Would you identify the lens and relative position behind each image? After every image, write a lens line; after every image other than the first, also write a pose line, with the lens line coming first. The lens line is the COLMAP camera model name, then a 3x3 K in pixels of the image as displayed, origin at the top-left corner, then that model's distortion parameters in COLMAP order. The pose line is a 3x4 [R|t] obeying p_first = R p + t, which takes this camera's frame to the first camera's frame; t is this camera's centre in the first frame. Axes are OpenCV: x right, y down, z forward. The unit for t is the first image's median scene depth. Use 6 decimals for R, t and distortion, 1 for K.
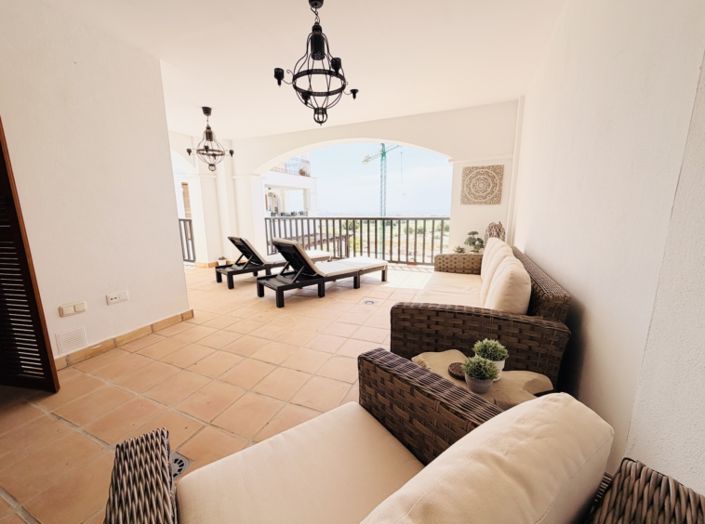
lens RADIAL K [[280.2, 0, 350.7], [0, 280.2, 262.0], [0, 0, 1]] dist [0.000084, -0.000172]
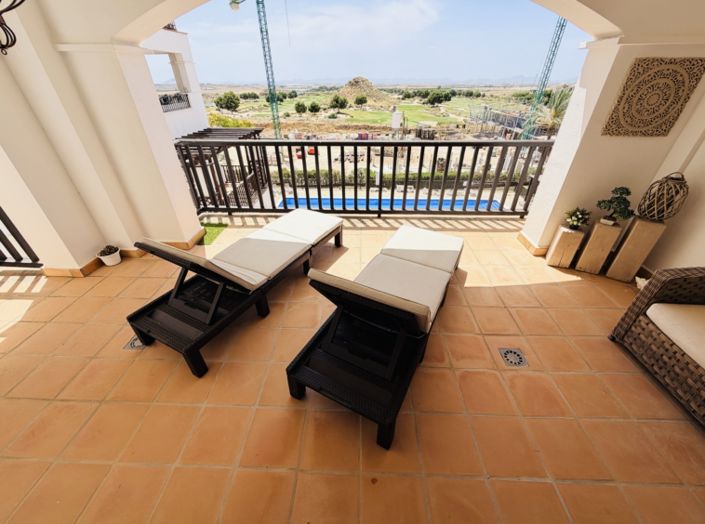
lens RADIAL K [[280.2, 0, 350.7], [0, 280.2, 262.0], [0, 0, 1]] dist [0.000084, -0.000172]
pose [[0.932892, -0.192459, 0.304421, -0.316604], [0.061219, 0.917684, 0.392567, -0.229509], [-0.354915, -0.347586, 0.867882, 0.612005]]
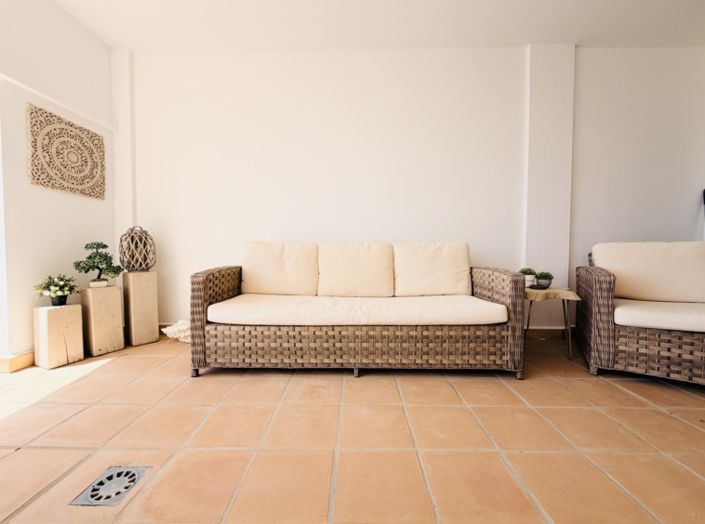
lens RADIAL K [[280.2, 0, 350.7], [0, 280.2, 262.0], [0, 0, 1]] dist [0.000084, -0.000172]
pose [[-0.382483, -0.017136, 0.923804, -0.220741], [0.173893, 0.980626, 0.090188, -0.036531], [-0.907451, 0.195138, -0.372093, 0.749519]]
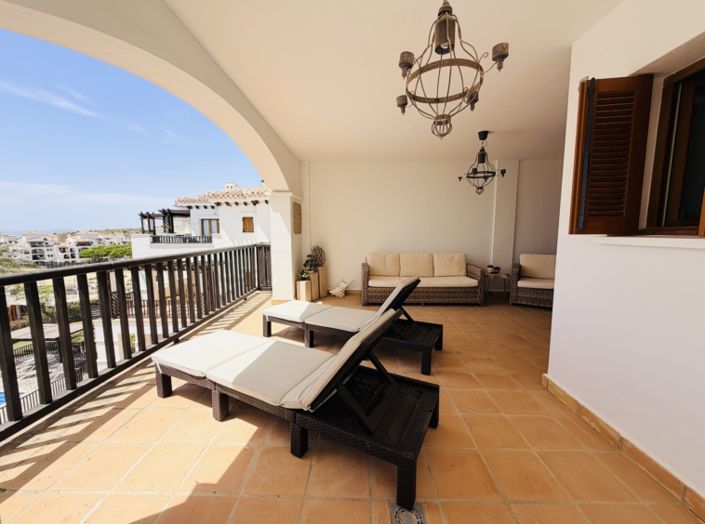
lens RADIAL K [[280.2, 0, 350.7], [0, 280.2, 262.0], [0, 0, 1]] dist [0.000084, -0.000172]
pose [[-0.379877, -0.088216, 0.920821, -0.760096], [0.174998, 0.970614, 0.165180, -0.242360], [-0.908333, 0.223890, -0.353277, 1.245341]]
